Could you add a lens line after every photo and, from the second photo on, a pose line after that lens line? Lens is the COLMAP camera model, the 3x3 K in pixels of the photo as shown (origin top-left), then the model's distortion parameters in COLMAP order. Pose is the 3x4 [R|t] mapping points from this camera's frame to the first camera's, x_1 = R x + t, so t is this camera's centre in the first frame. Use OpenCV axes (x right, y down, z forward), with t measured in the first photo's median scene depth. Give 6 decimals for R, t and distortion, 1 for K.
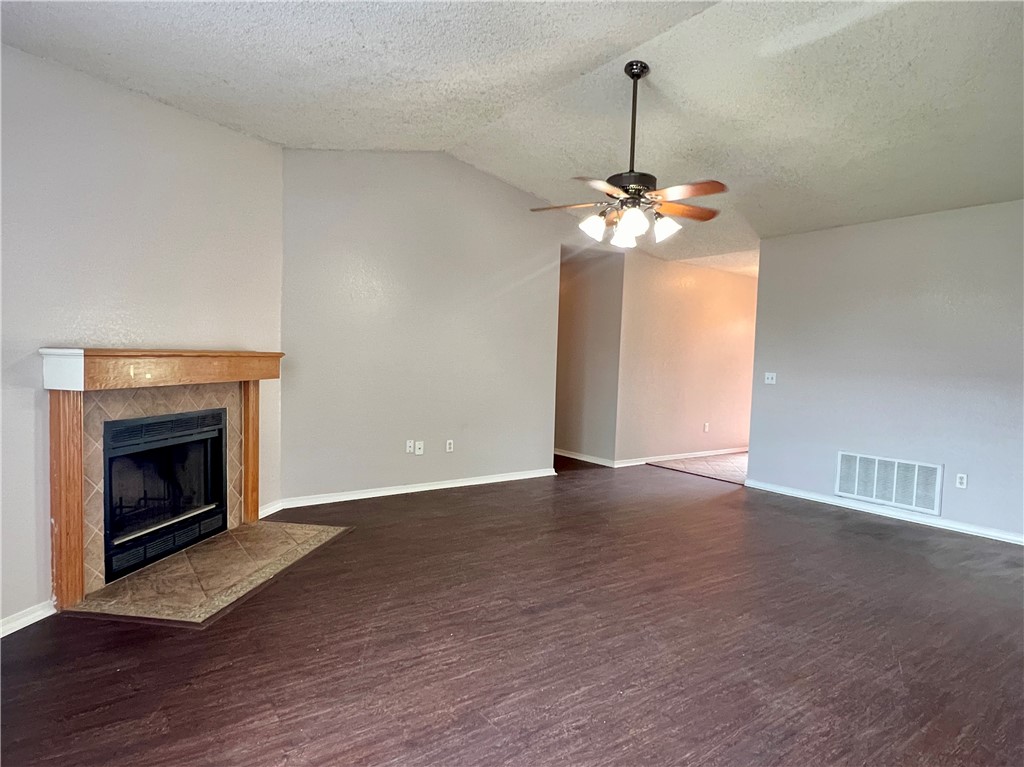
lens RADIAL K [[565.4, 0, 510.8], [0, 565.4, 382.2], [0, 0, 1]] dist [-0.002036, -0.000383]
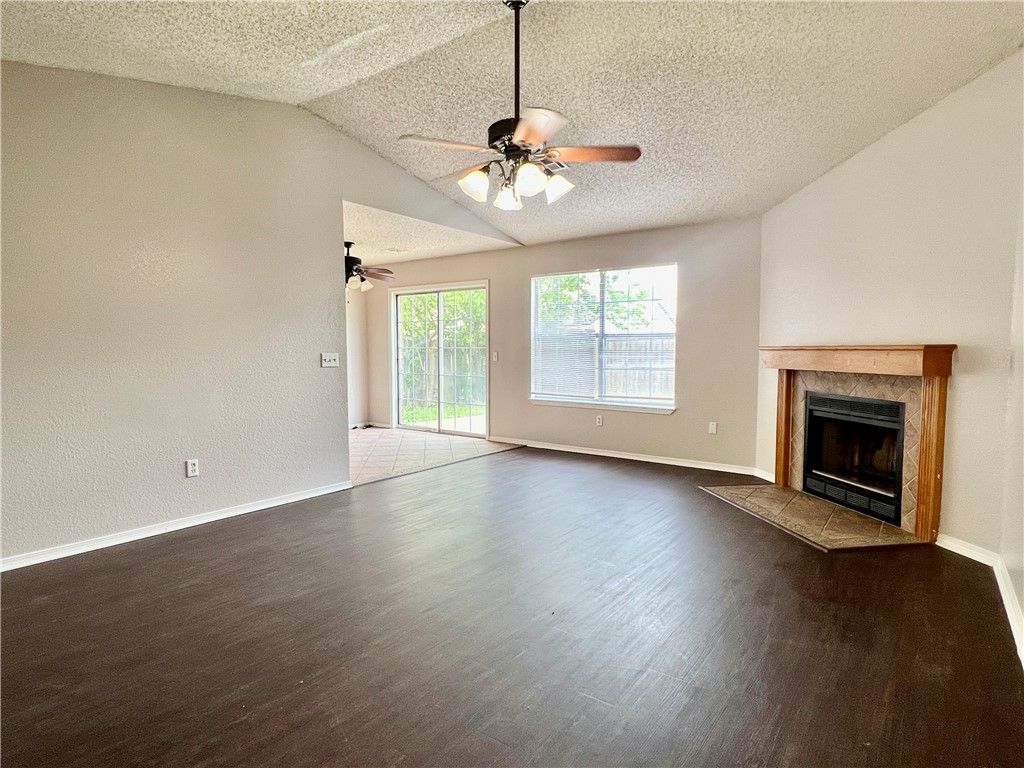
lens RADIAL K [[565.4, 0, 512.3], [0, 565.4, 385.4], [0, 0, 1]] dist [-0.002036, -0.000383]
pose [[-0.944463, -0.005827, -0.328567, 0.490003], [-0.040495, 0.994286, 0.098768, -0.056936], [0.326114, 0.106588, -0.939302, 1.796696]]
